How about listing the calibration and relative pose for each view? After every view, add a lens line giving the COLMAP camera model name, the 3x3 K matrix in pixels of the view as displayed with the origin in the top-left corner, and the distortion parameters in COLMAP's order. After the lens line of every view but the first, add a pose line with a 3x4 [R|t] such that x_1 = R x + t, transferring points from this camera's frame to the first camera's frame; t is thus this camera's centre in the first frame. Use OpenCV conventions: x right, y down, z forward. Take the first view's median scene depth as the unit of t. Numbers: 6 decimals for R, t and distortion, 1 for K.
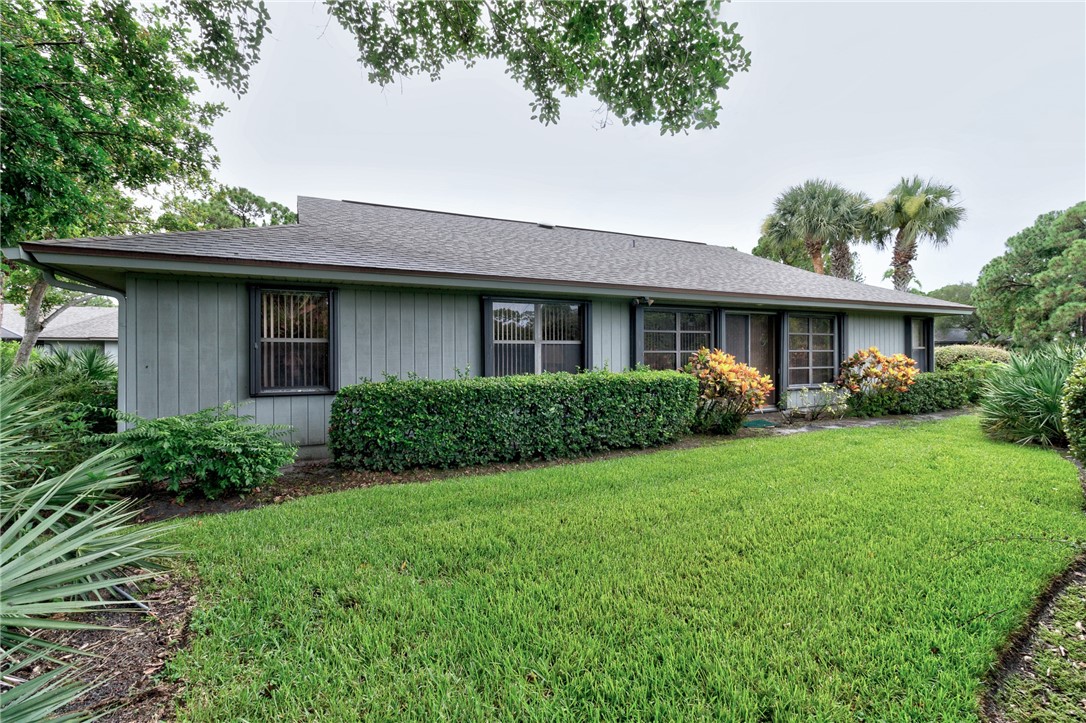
lens RADIAL K [[510.3, 0, 547.8], [0, 510.3, 352.6], [0, 0, 1]] dist [0.004660, 0.000364]
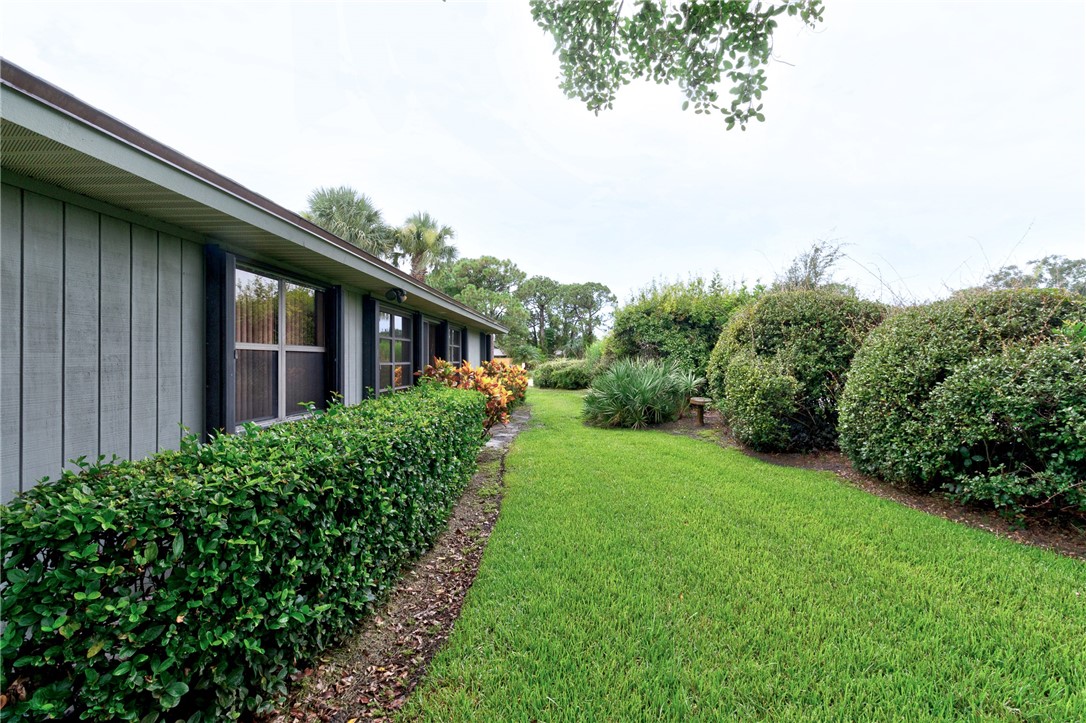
lens RADIAL K [[510.3, 0, 547.8], [0, 510.3, 352.6], [0, 0, 1]] dist [0.004660, 0.000364]
pose [[0.482075, 0.014554, 0.876009, -0.271552], [0.005965, 0.999784, -0.019893, -0.002556], [-0.876110, 0.014815, 0.481884, 0.346182]]
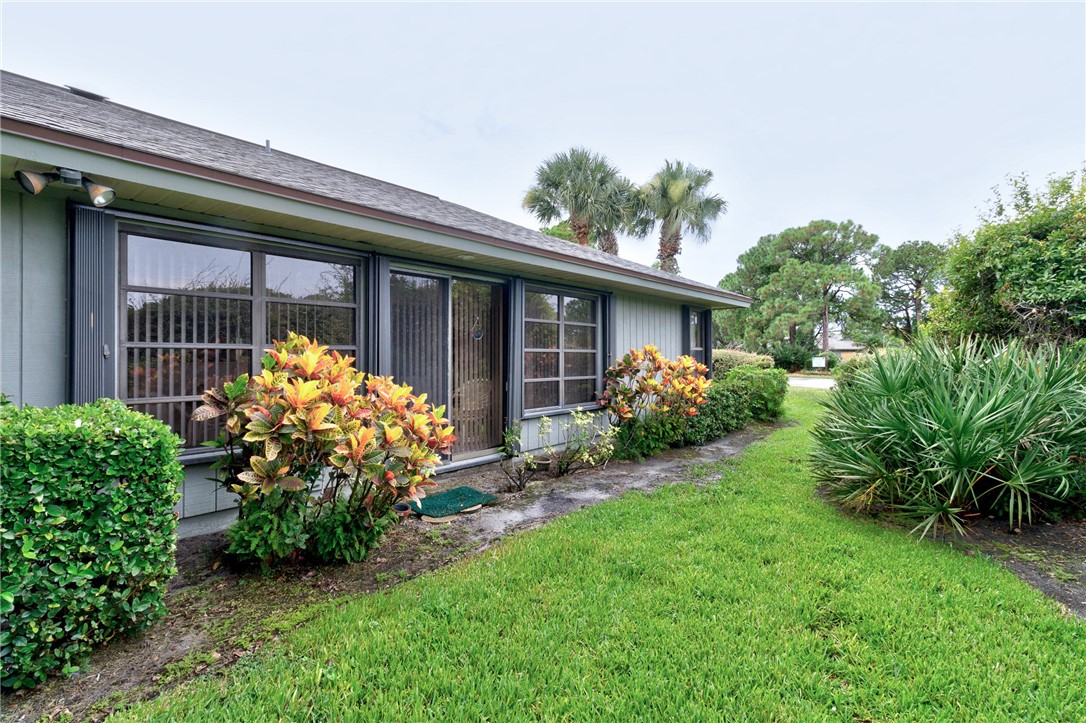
lens RADIAL K [[510.3, 0, 547.8], [0, 510.3, 352.6], [0, 0, 1]] dist [0.004660, 0.000364]
pose [[0.921169, 0.006861, 0.389102, 0.261379], [-0.003279, 0.999946, -0.009869, 0.004931], [-0.389149, 0.007816, 0.921142, 0.445325]]
